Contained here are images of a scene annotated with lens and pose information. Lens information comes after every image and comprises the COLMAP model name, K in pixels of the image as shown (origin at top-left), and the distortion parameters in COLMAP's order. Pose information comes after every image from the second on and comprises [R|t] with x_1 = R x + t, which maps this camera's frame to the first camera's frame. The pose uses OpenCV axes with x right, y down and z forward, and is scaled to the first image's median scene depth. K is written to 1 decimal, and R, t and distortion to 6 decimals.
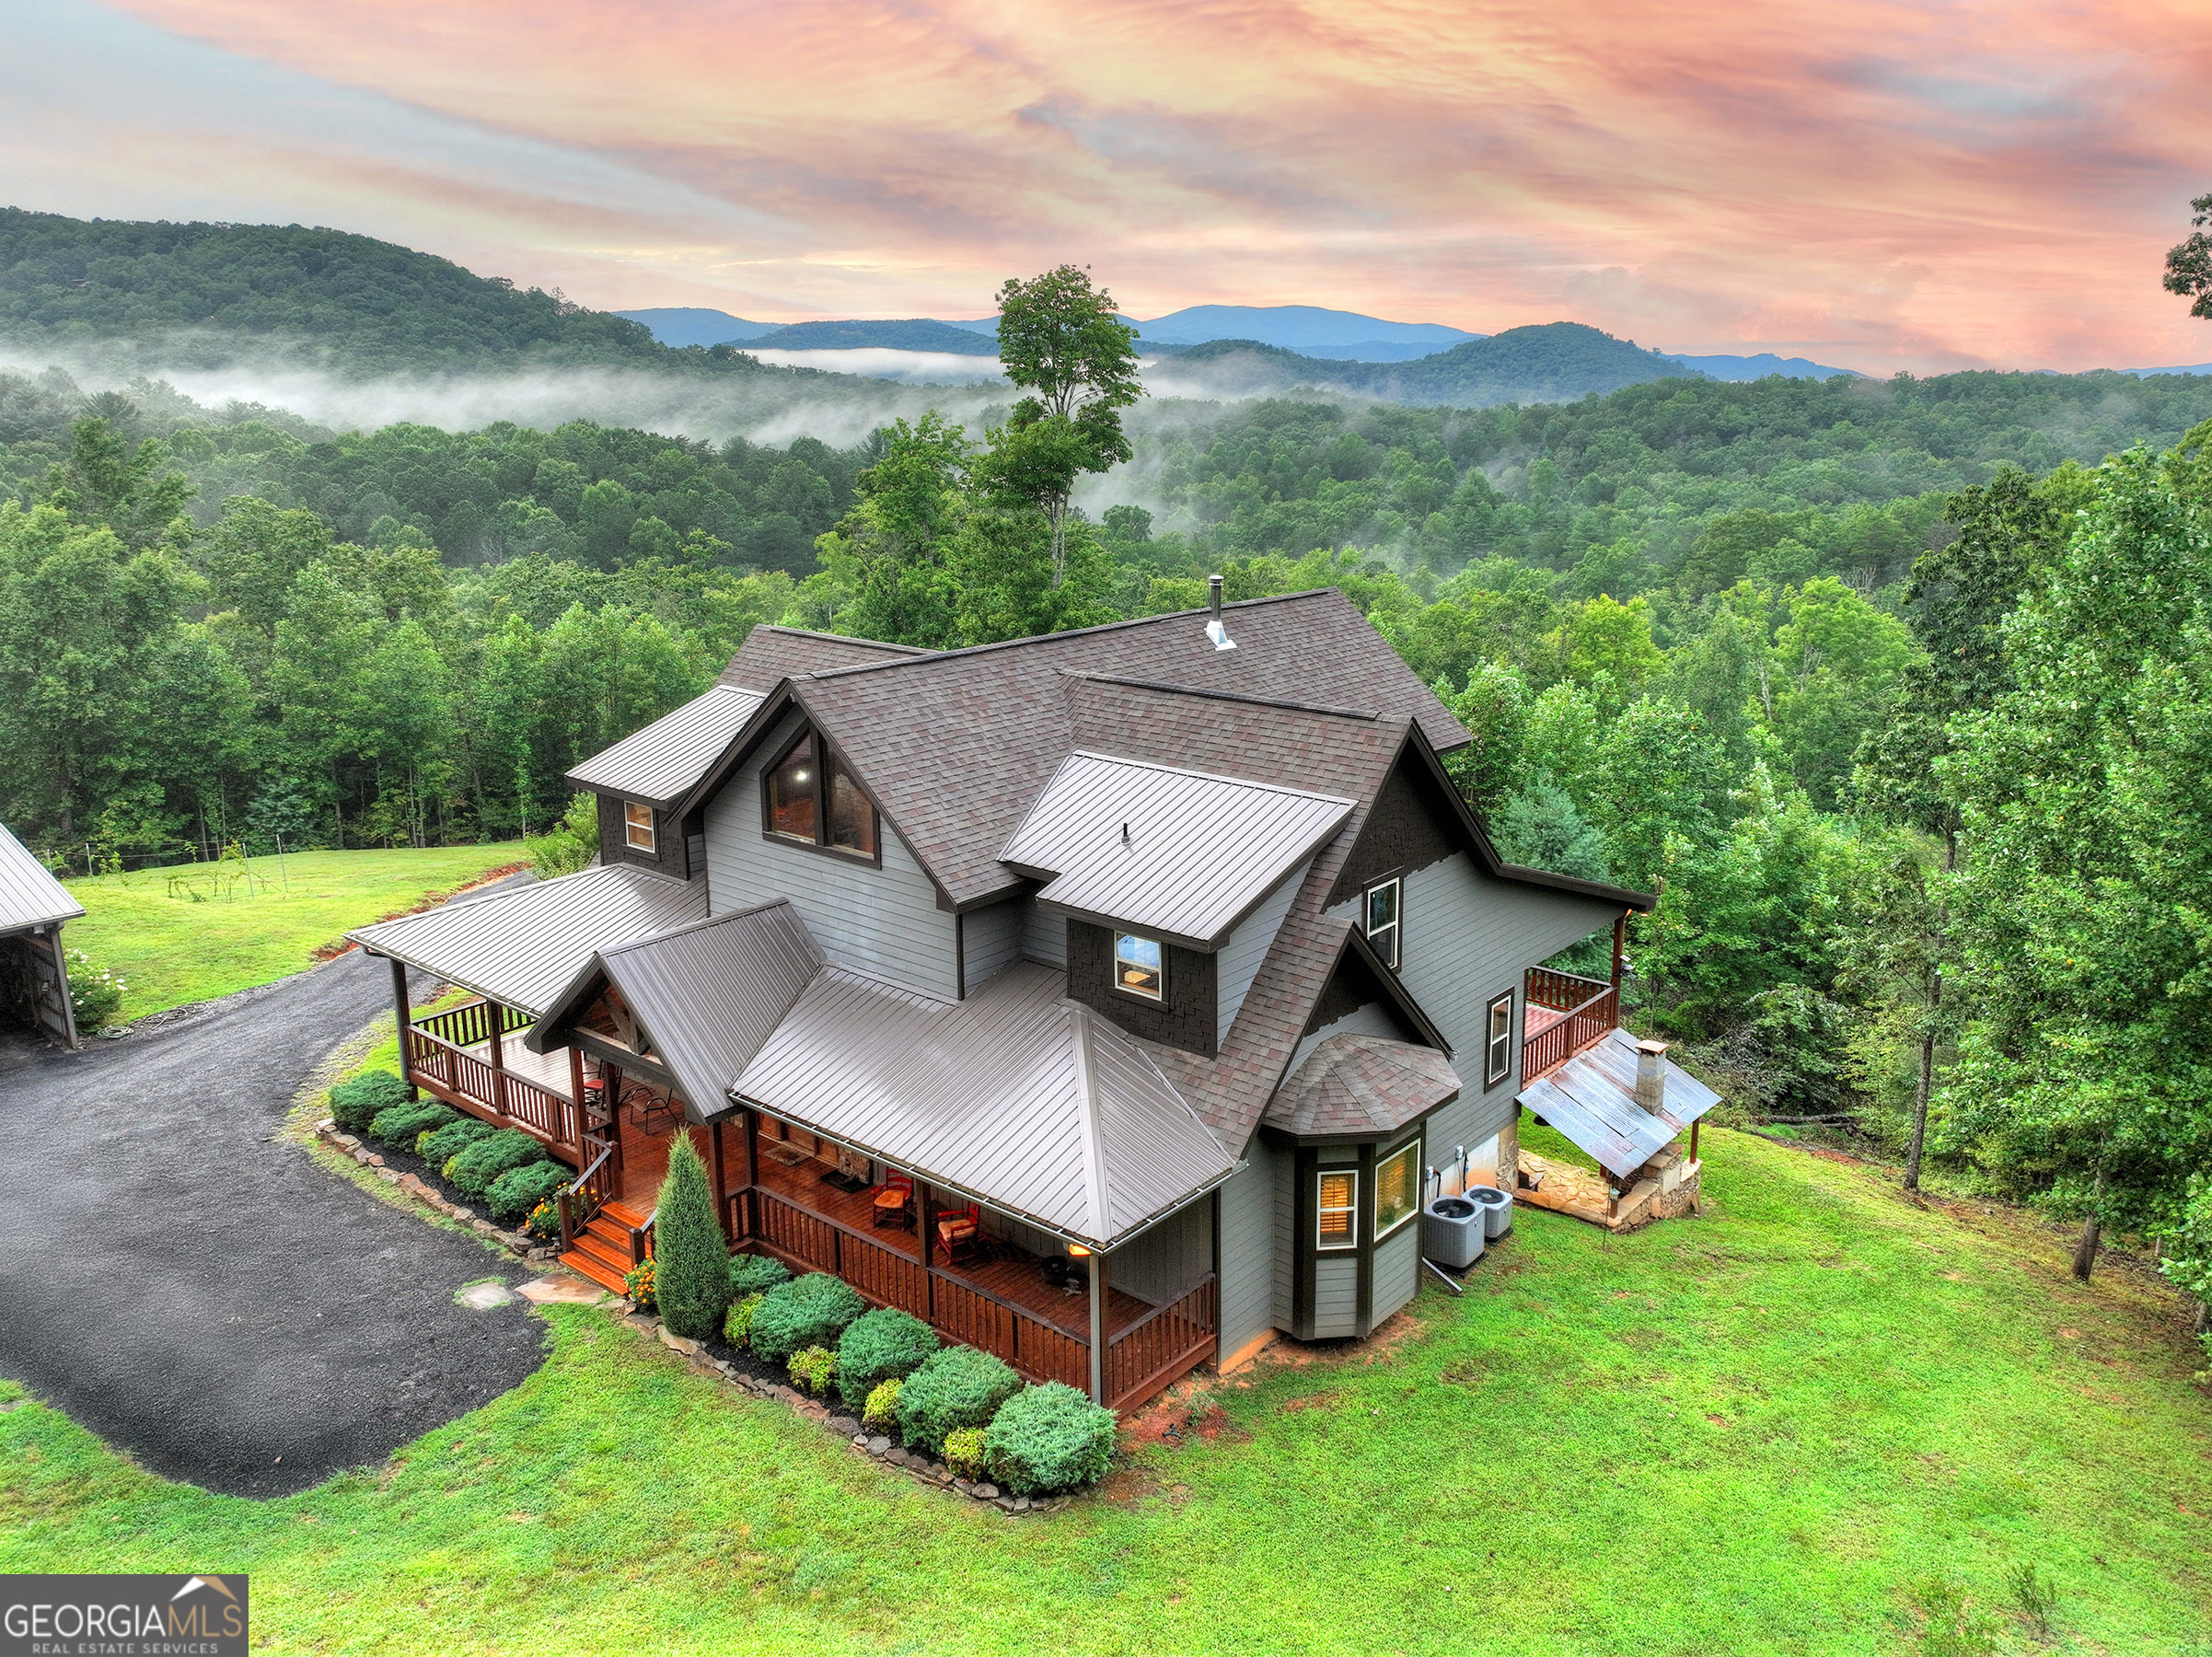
lens RADIAL K [[1647.0, 0, 1214.7], [0, 1647.0, 754.9], [0, 0, 1]] dist [0.007790, -0.006772]
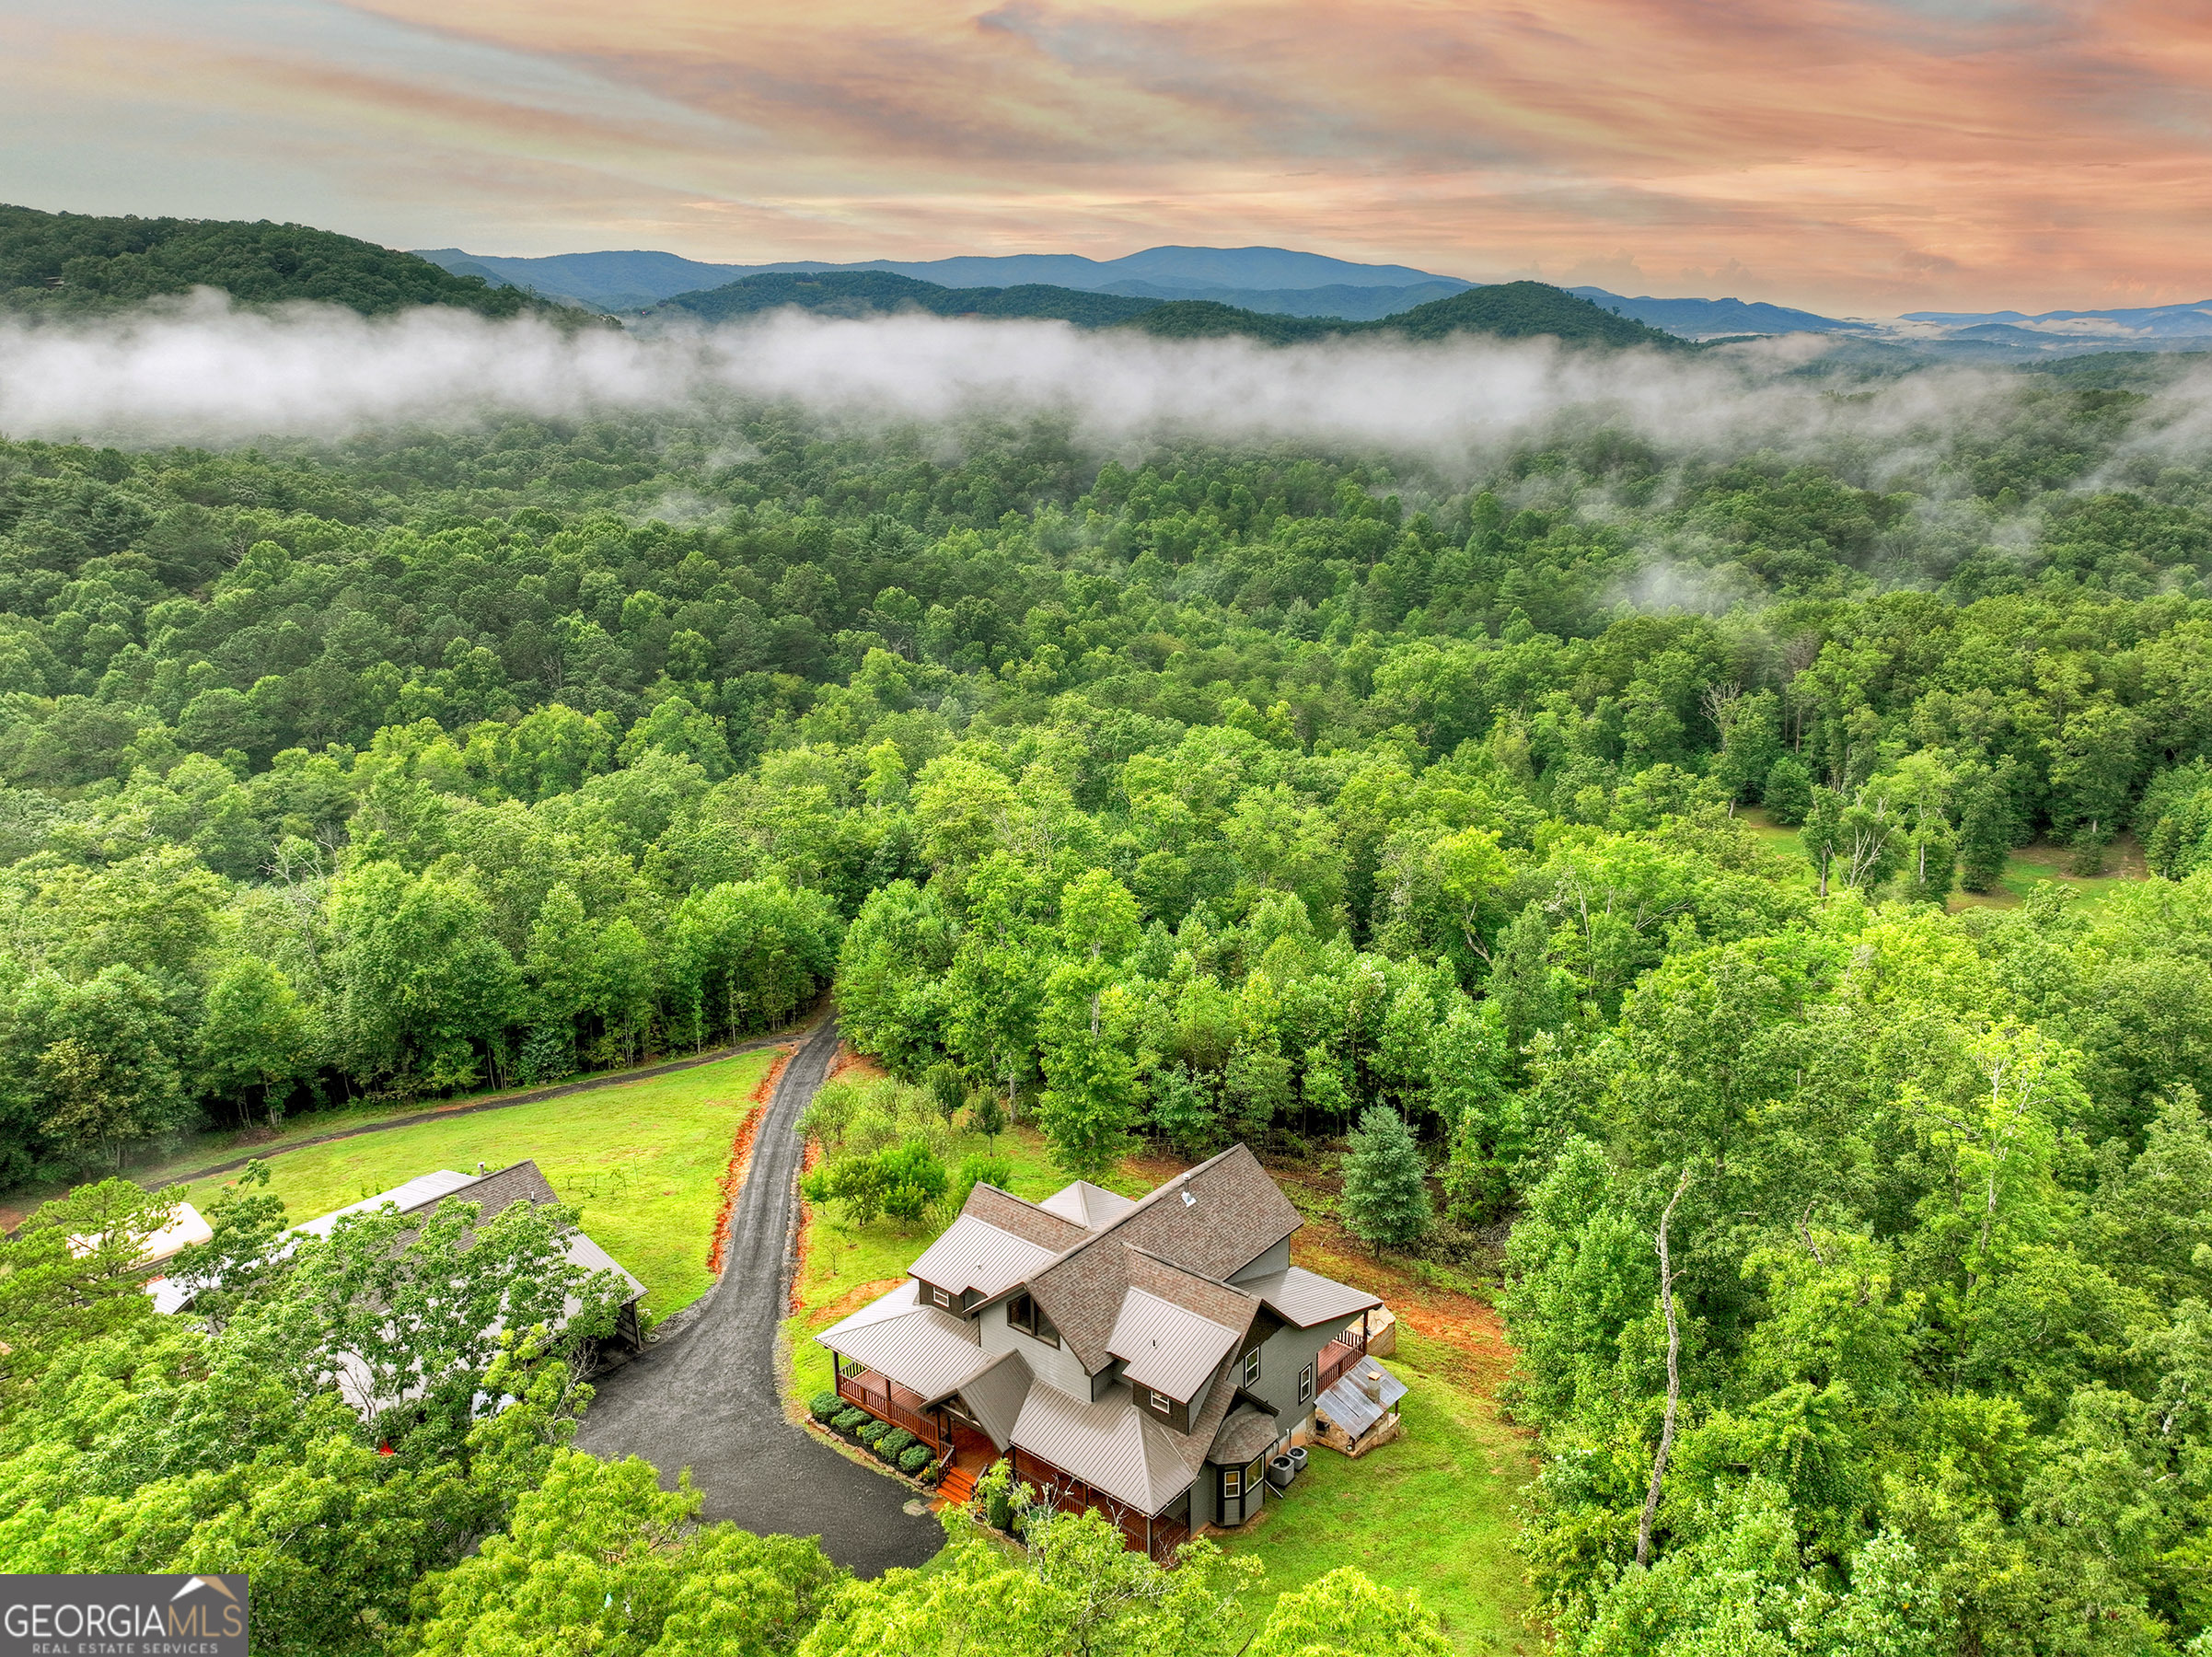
lens RADIAL K [[1657.2, 0, 1223.9], [0, 1657.2, 874.0], [0, 0, 1]] dist [-0.006018, 0.001639]
pose [[0.999603, -0.005357, 0.027659, -0.010101], [0.001989, 0.992722, 0.120415, -0.894445], [-0.028103, -0.120312, 0.992338, -1.364766]]
